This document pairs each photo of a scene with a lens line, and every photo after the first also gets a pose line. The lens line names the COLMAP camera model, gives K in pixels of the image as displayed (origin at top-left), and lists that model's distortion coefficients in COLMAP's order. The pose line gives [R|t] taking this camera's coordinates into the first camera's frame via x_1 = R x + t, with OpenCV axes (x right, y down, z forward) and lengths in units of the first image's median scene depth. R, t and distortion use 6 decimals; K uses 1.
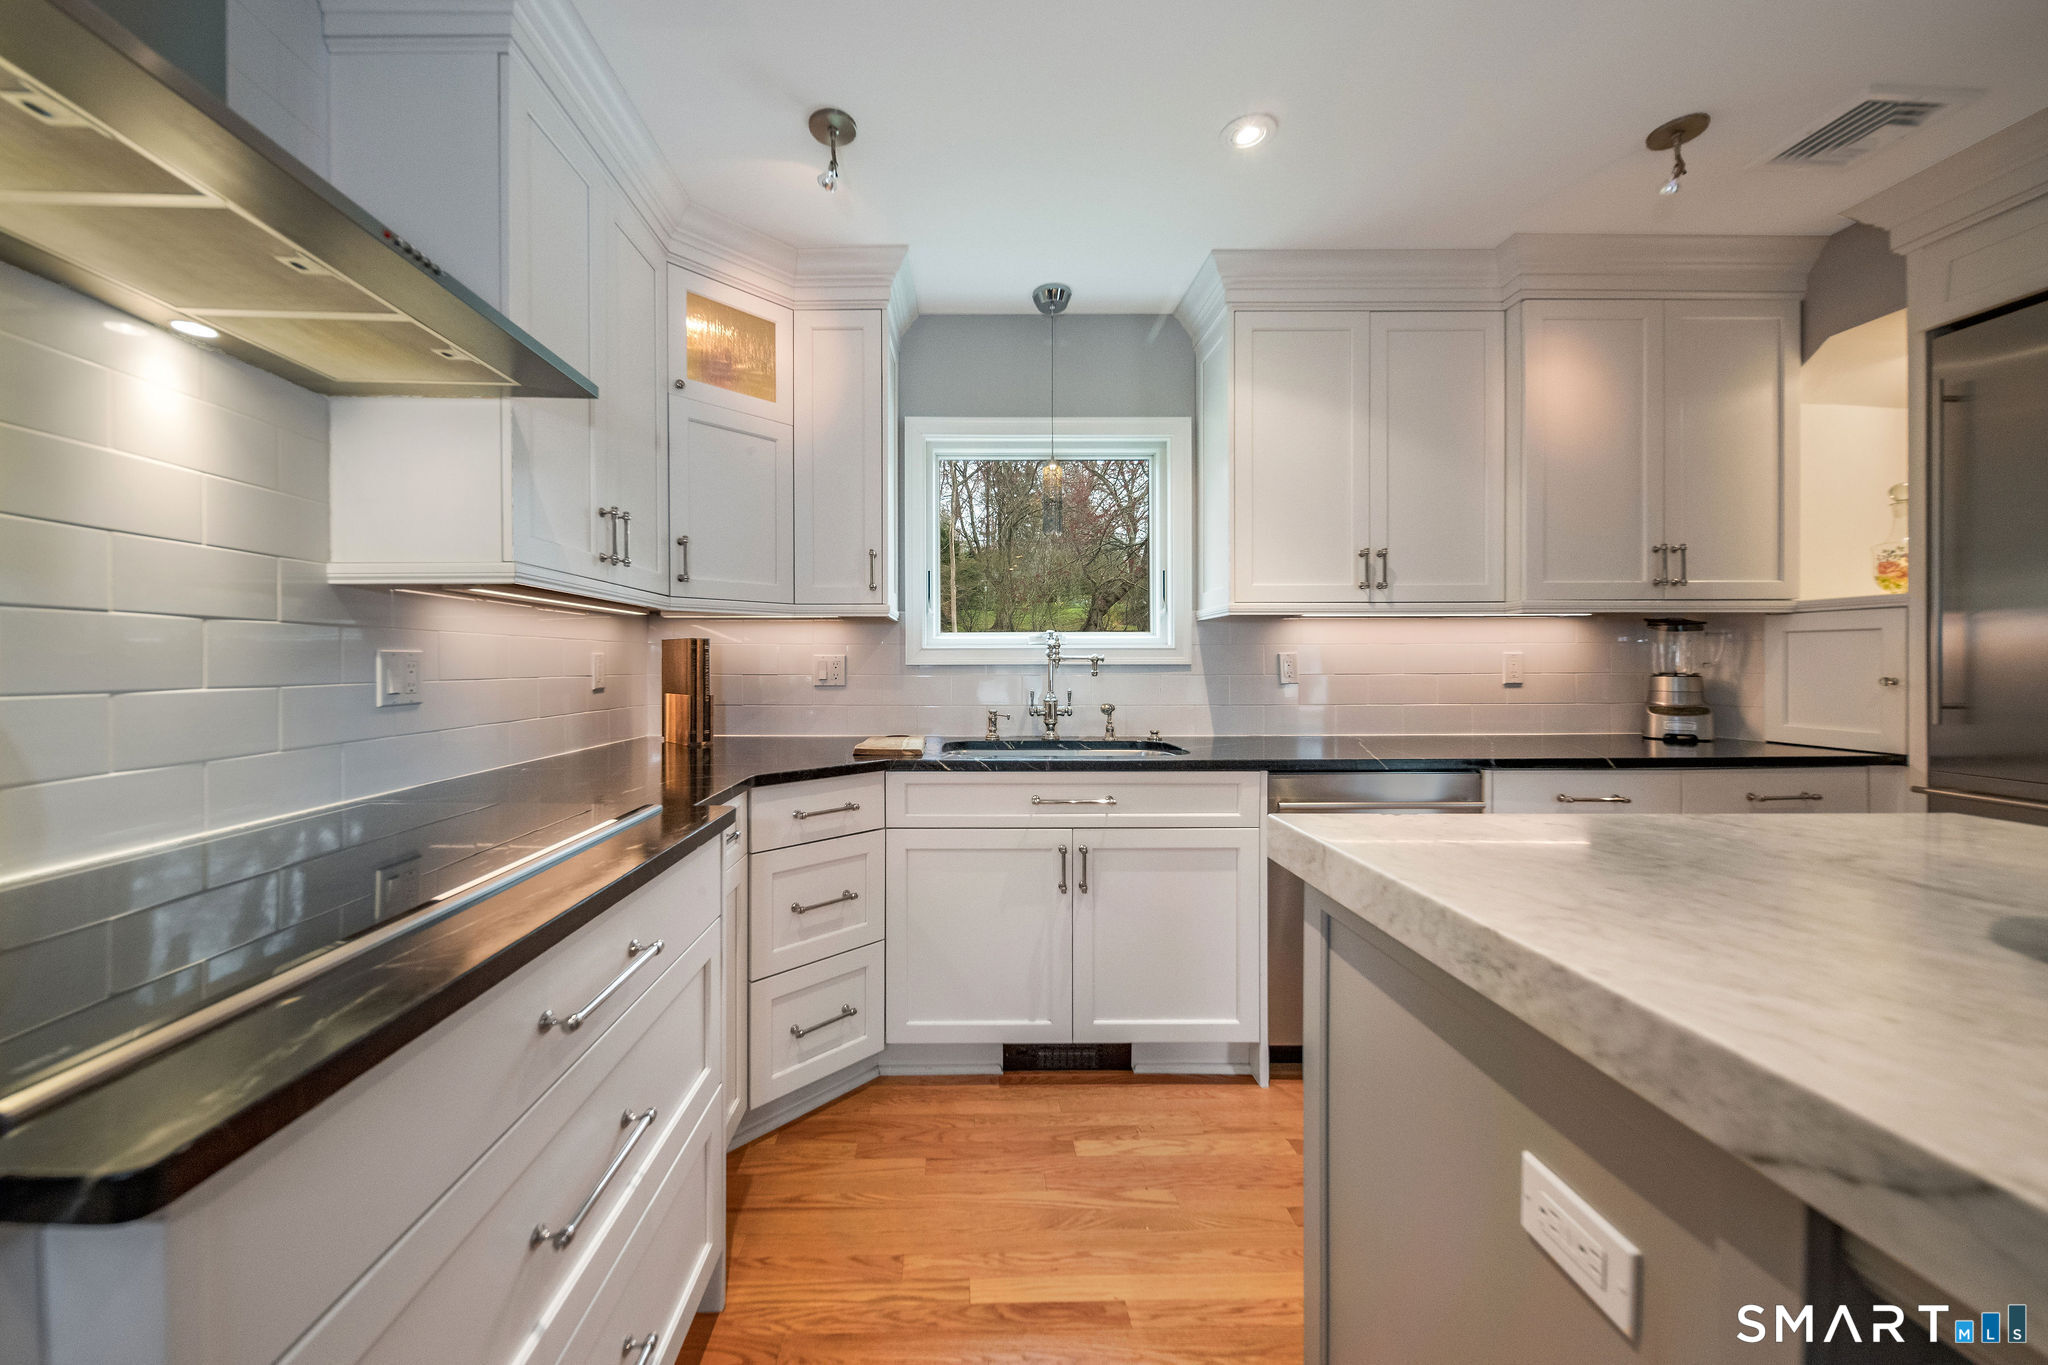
lens RADIAL K [[730.1, 0, 981.6], [0, 730.1, 666.2], [0, 0, 1]] dist [0.010472, -0.004688]
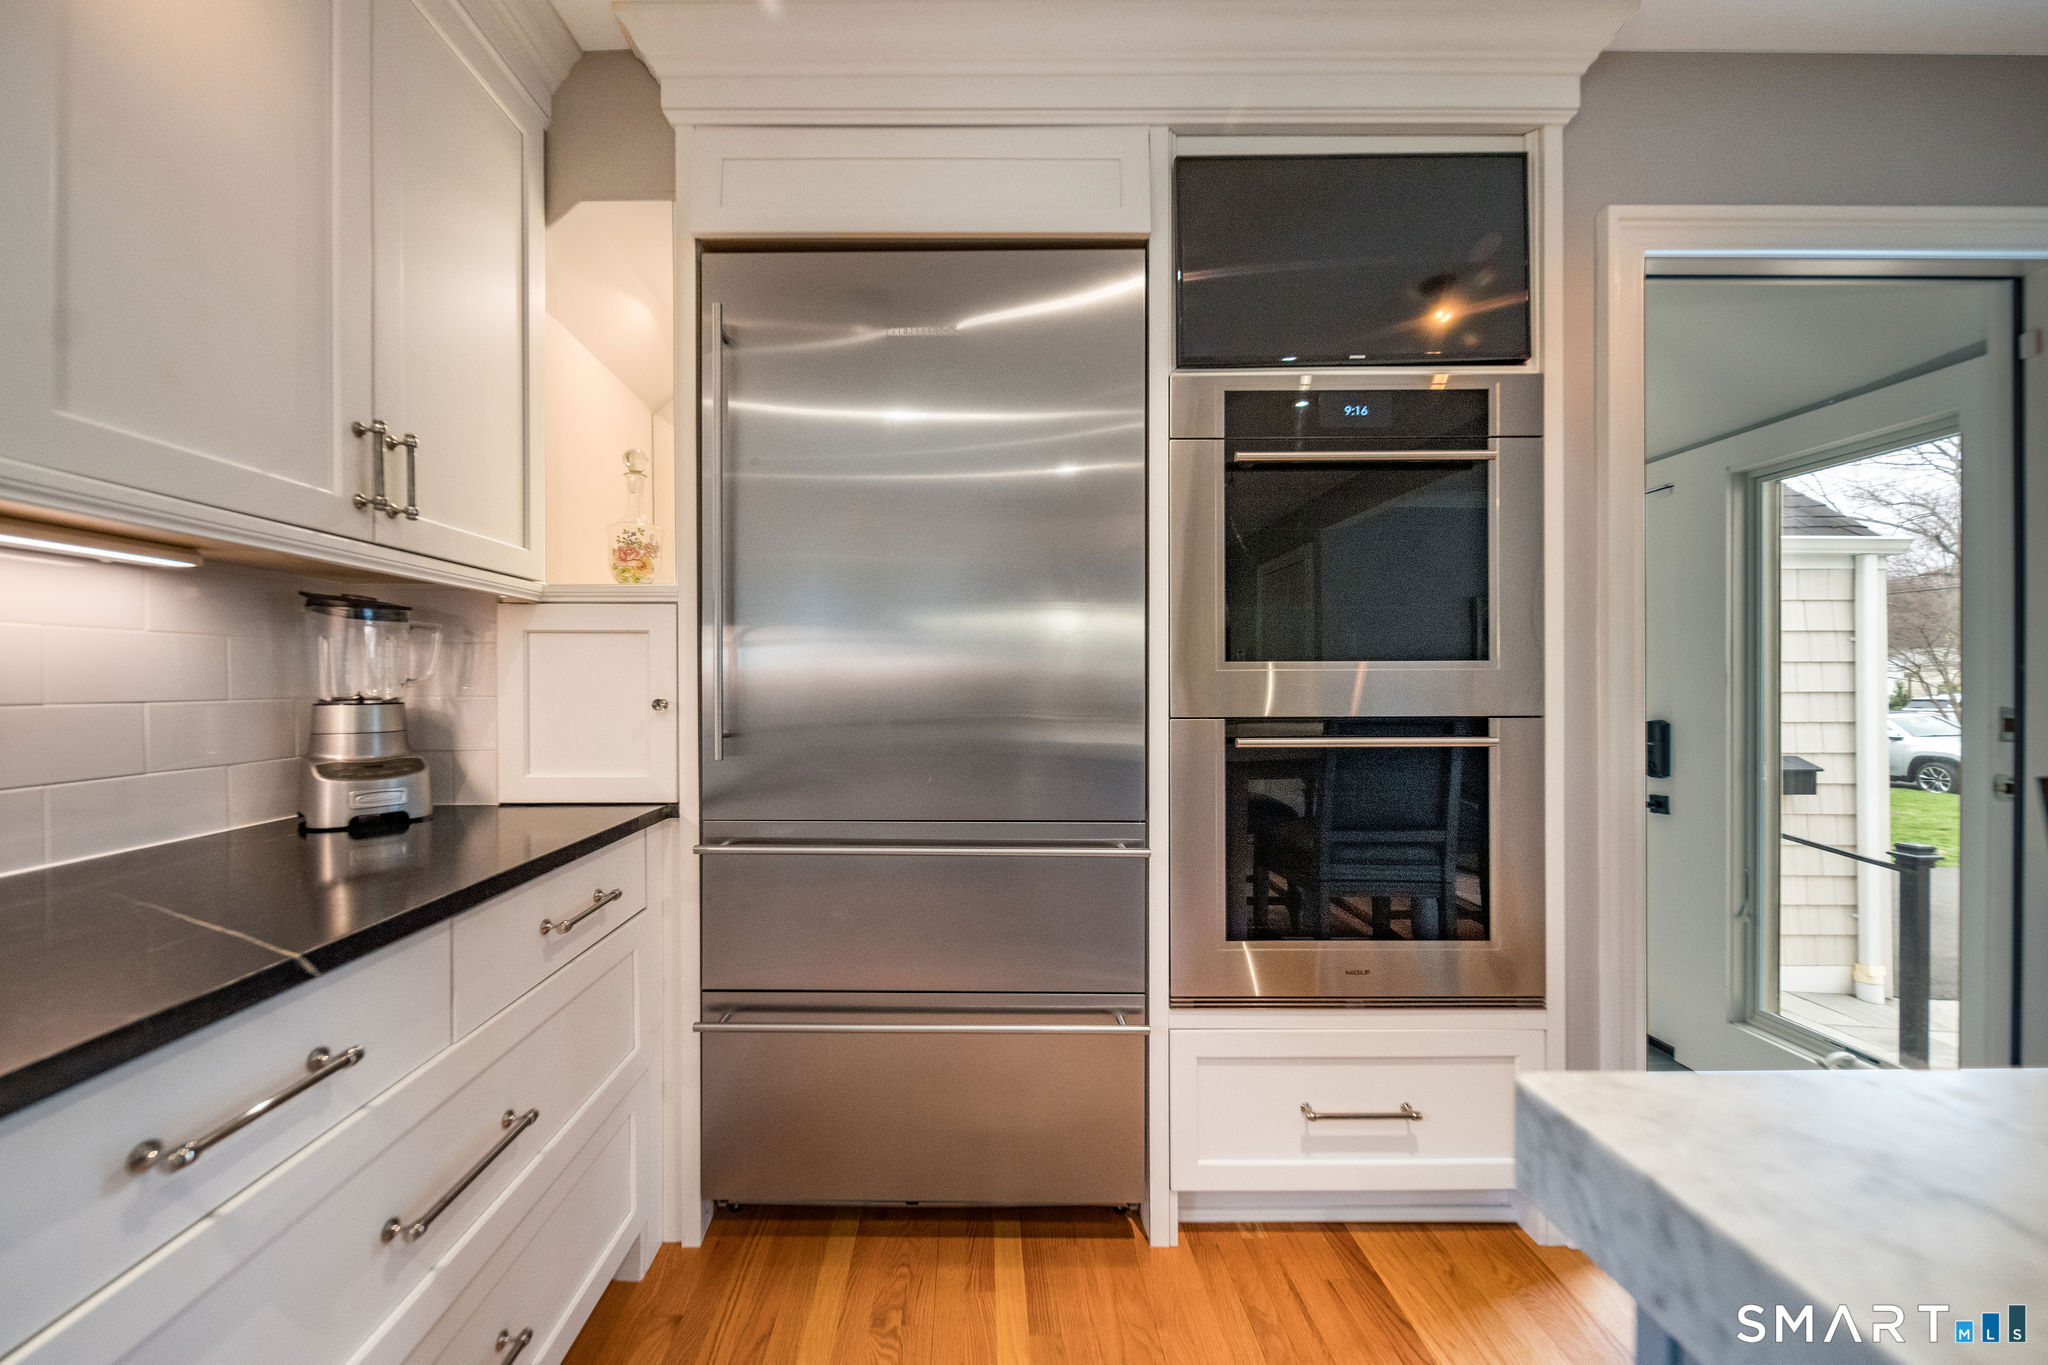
lens RADIAL K [[727.5, 0, 978.5], [0, 727.5, 681.6], [0, 0, 1]] dist [0.001356, -0.000105]
pose [[0.008657, 0.000307, 0.999962, 0.459100], [0.007862, 0.999969, -0.000375, 0.000953], [-0.999932, 0.007865, 0.008655, 0.599247]]
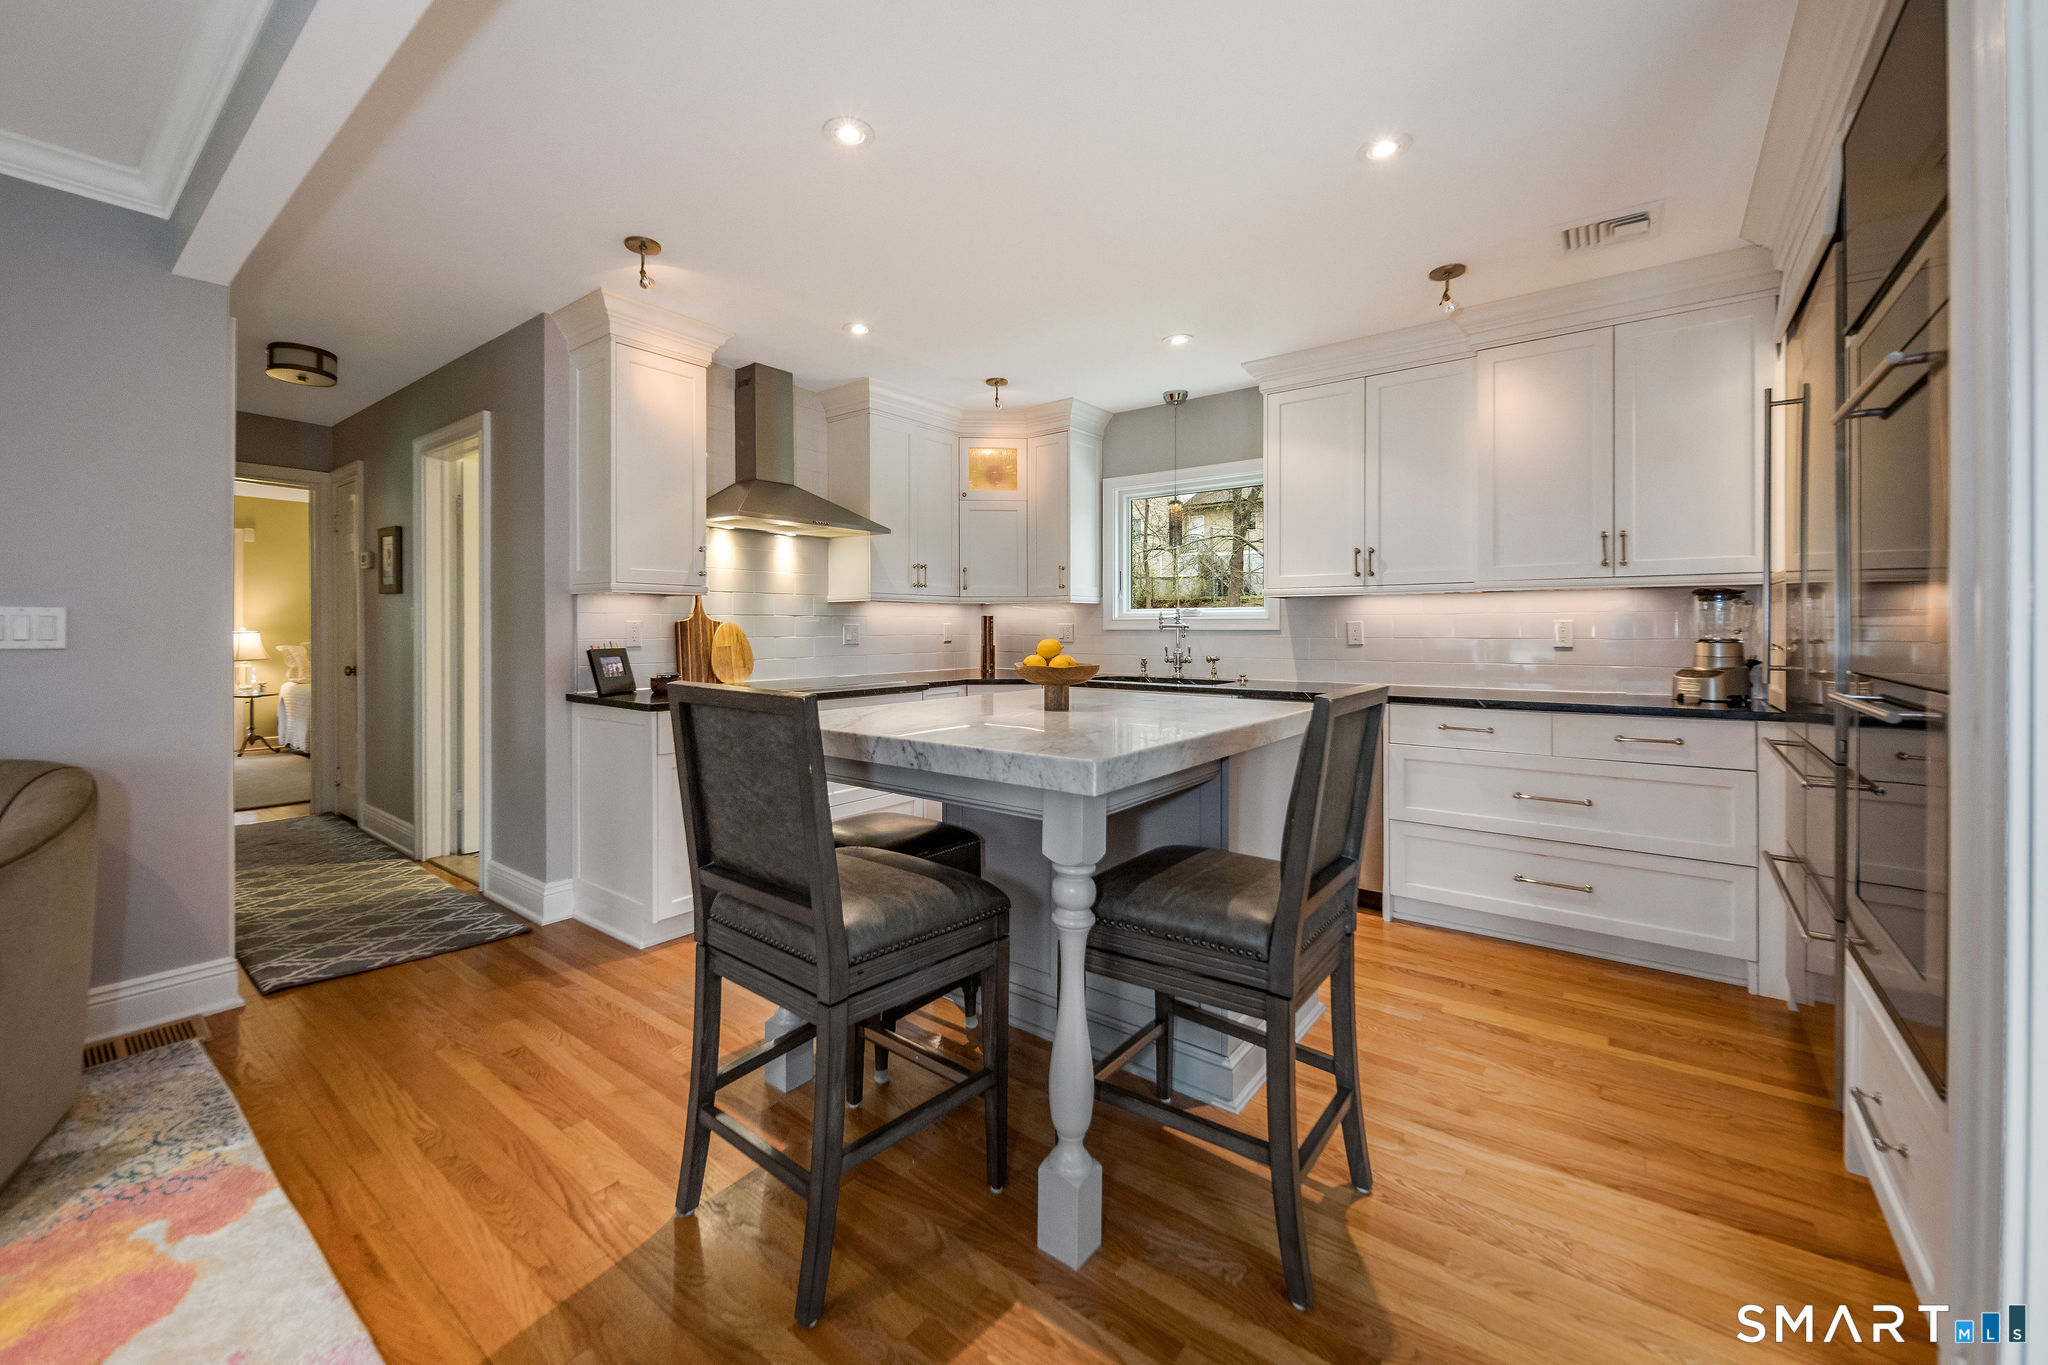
lens RADIAL K [[812.7, 0, 1023.1], [0, 812.7, 610.6], [0, 0, 1]] dist [-0.001067, -0.000342]
pose [[0.791392, -0.010688, -0.611216, 0.965703], [-0.002433, 0.999784, -0.020633, -0.006924], [0.611304, 0.017816, 0.791195, -0.615975]]
